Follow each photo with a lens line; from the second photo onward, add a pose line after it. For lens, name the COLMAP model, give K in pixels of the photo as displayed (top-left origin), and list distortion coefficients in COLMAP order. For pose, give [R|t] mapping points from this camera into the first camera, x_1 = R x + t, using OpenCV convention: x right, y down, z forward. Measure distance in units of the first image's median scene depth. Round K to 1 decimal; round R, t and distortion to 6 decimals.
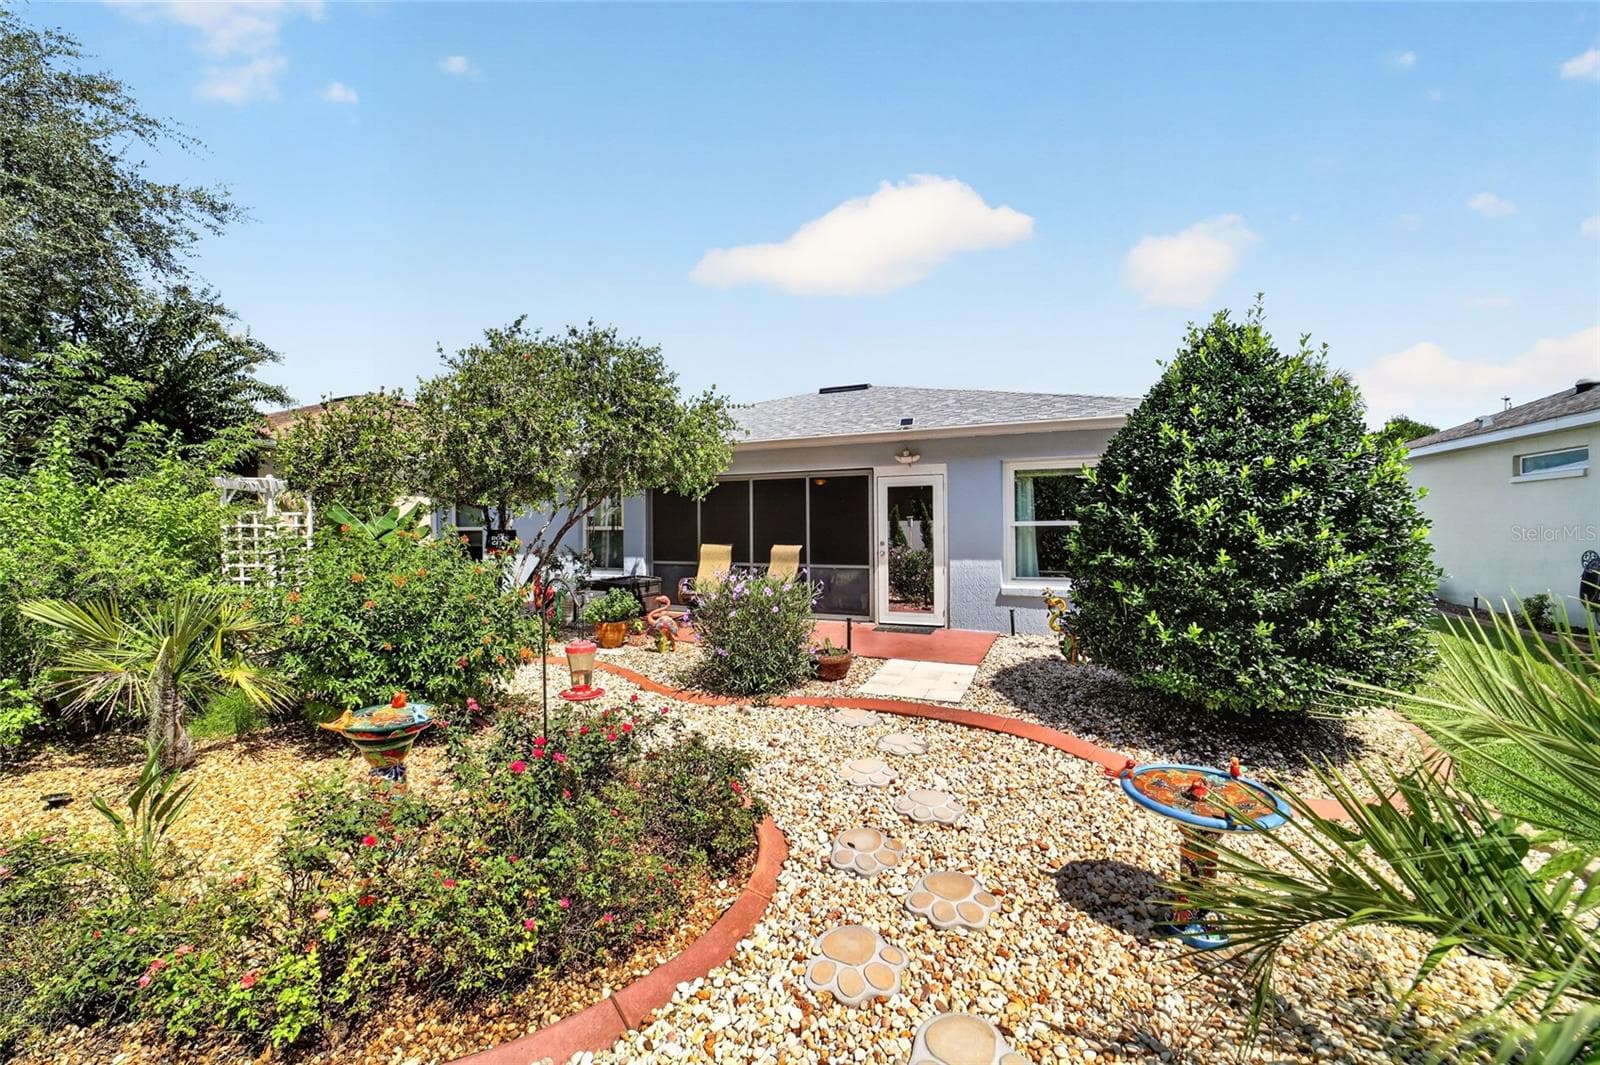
lens RADIAL K [[619.4, 0, 800.0], [0, 619.4, 532.5], [0, 0, 1]] dist [-0.034642, 0.007682]
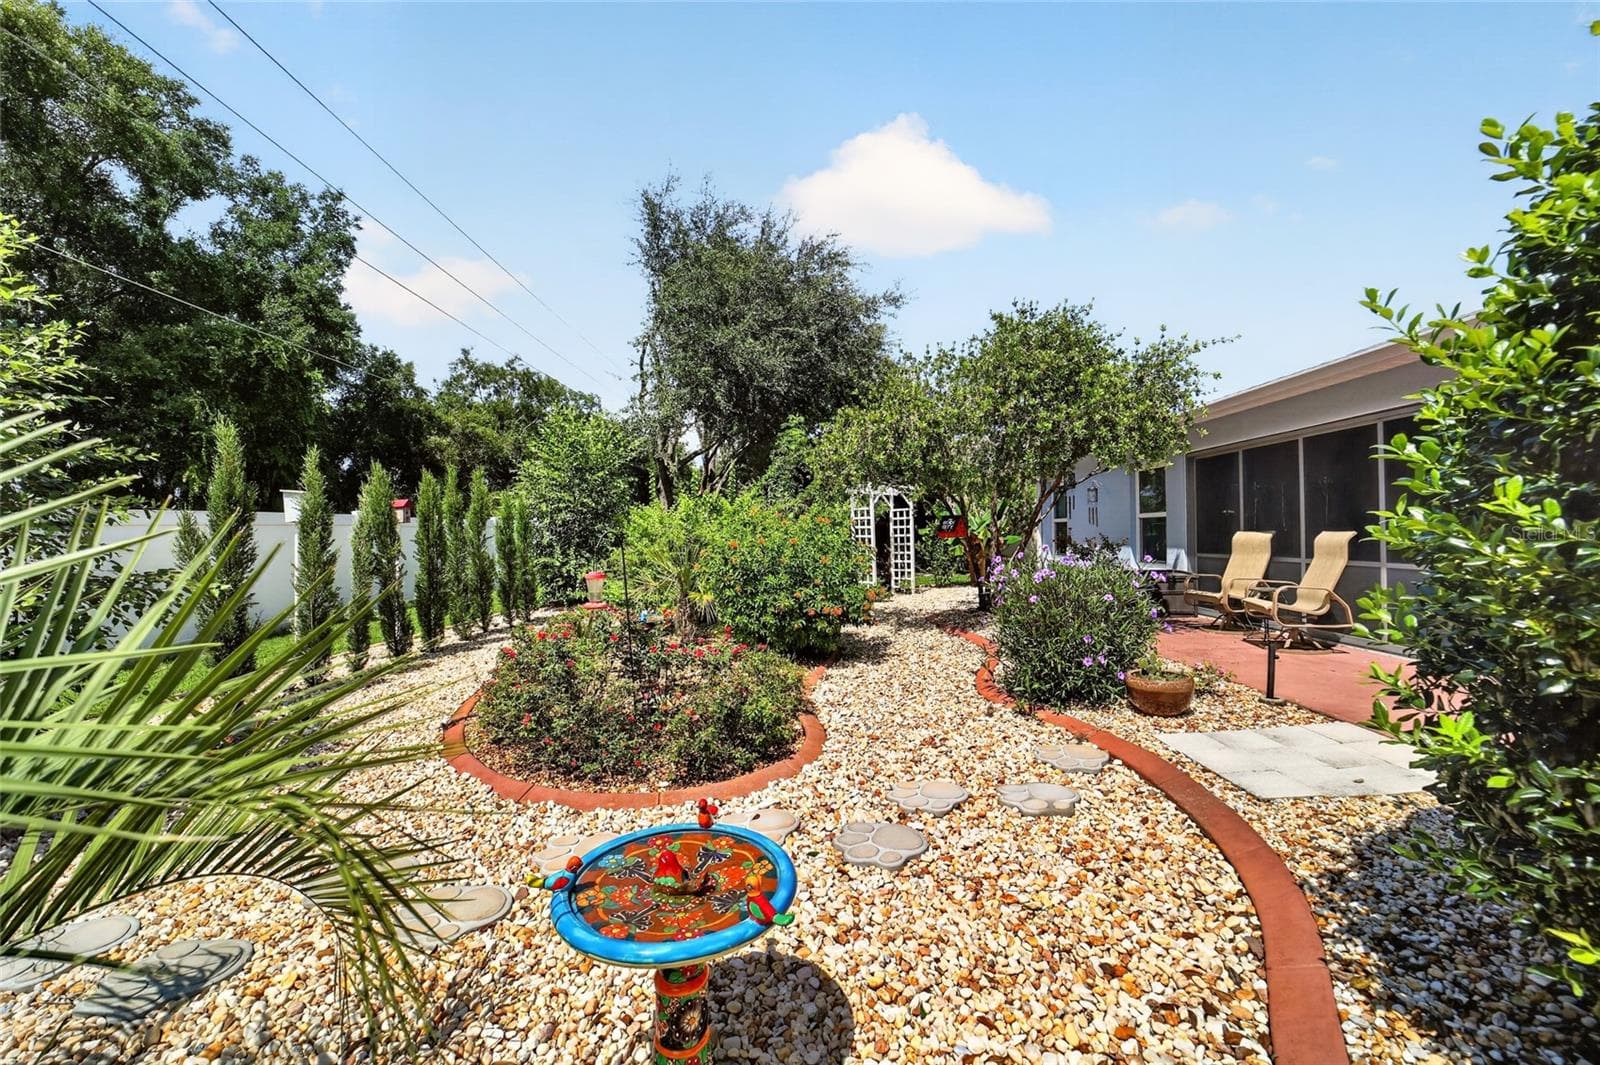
lens RADIAL K [[619.4, 0, 800.0], [0, 619.4, 532.5], [0, 0, 1]] dist [-0.034642, 0.007682]
pose [[0.392644, -0.000854, -0.919690, 0.425048], [0.001054, 0.999999, -0.000479, 0.026335], [0.919690, -0.000781, 0.392645, 0.291057]]
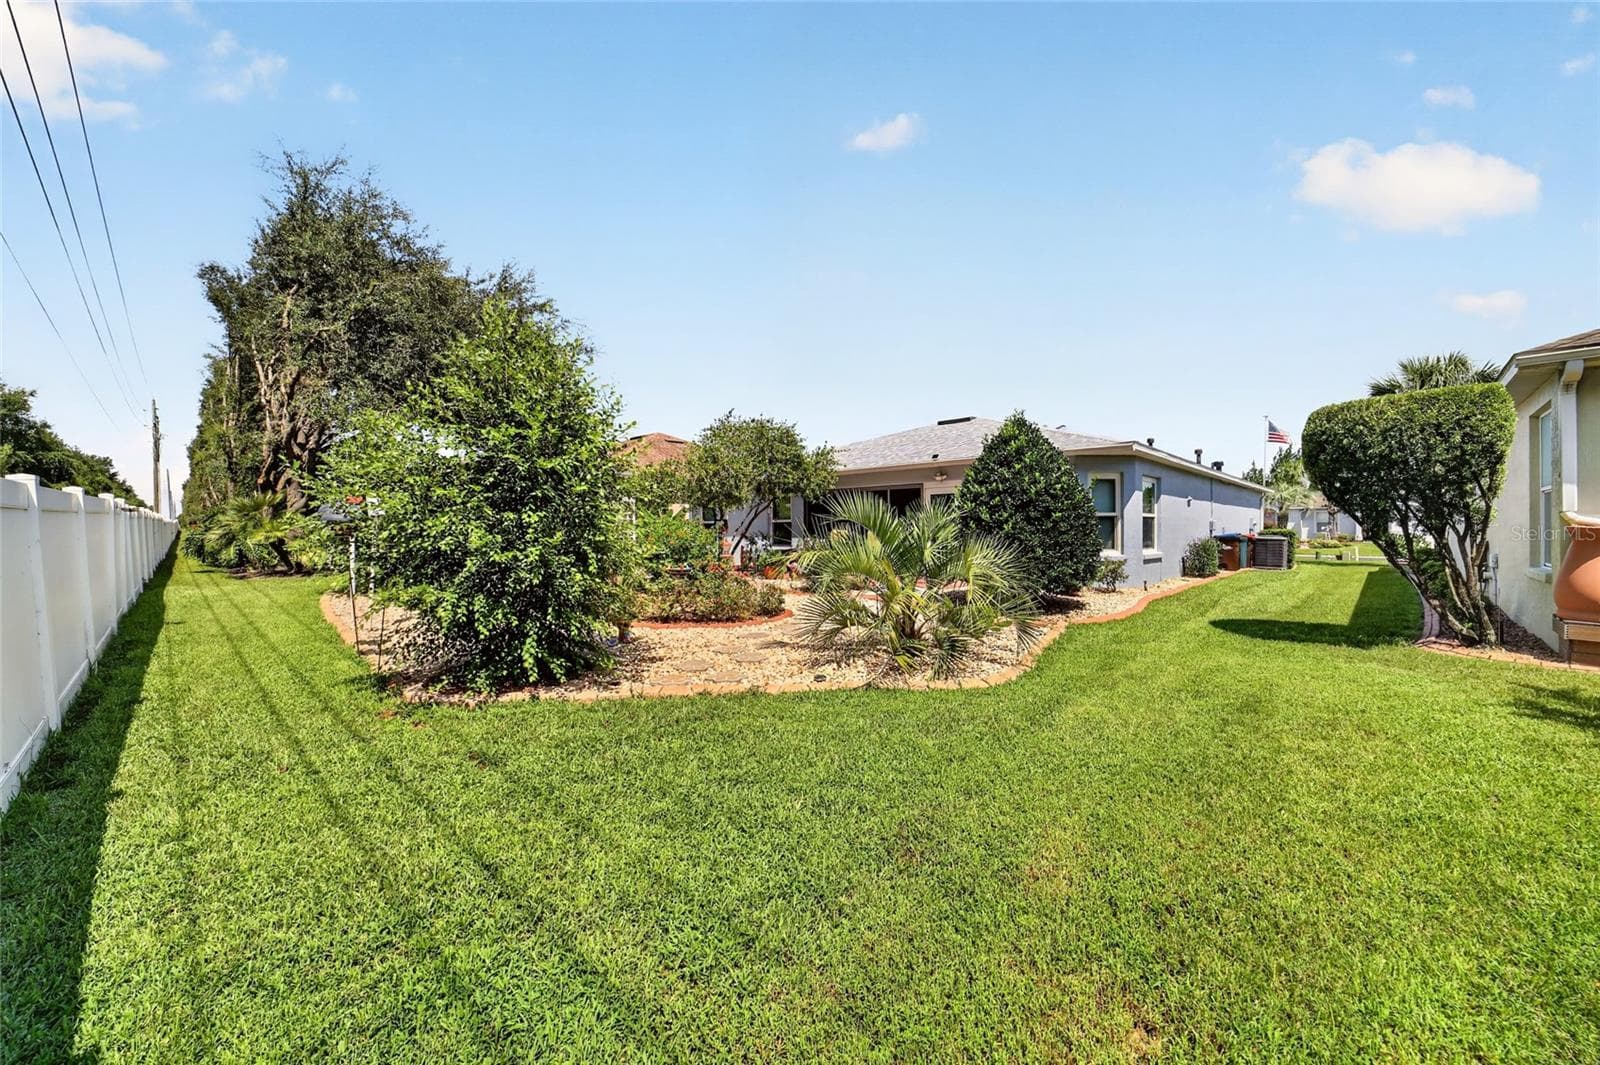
lens RADIAL K [[619.4, 0, 800.0], [0, 619.4, 532.5], [0, 0, 1]] dist [-0.034642, 0.007682]
pose [[0.934533, 0.002684, -0.355867, 0.478600], [-0.003763, 0.999990, -0.002341, 0.040612], [0.355857, 0.003527, 0.934534, -0.805989]]
